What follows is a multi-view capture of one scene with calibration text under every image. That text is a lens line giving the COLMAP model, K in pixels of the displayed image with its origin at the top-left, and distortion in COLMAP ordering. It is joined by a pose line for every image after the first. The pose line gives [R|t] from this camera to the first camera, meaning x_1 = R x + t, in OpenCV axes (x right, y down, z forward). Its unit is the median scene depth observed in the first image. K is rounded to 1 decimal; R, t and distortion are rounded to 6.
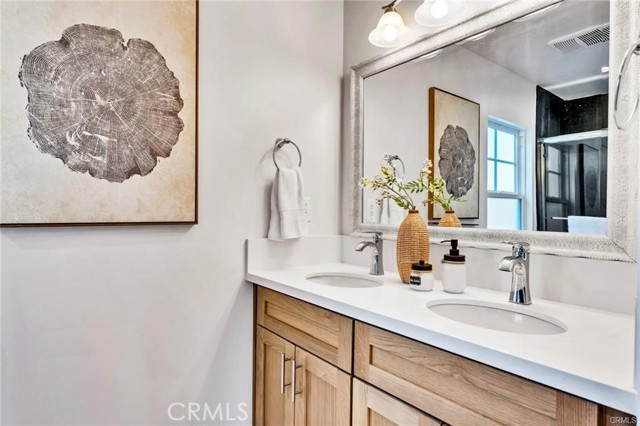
lens RADIAL K [[357.1, 0, 320.0], [0, 357.1, 211.6], [0, 0, 1]] dist [-0.002720, 0.001505]
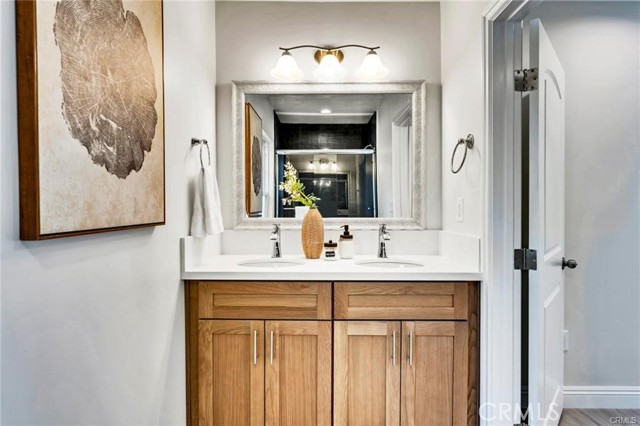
lens RADIAL K [[357.1, 0, 320.6], [0, 357.1, 210.6], [0, 0, 1]] dist [-0.002720, 0.001505]
pose [[0.625378, -0.021273, 0.780032, -0.952142], [0.008109, 0.999752, 0.020764, -0.020682], [-0.780280, -0.006660, 0.625395, 0.108217]]
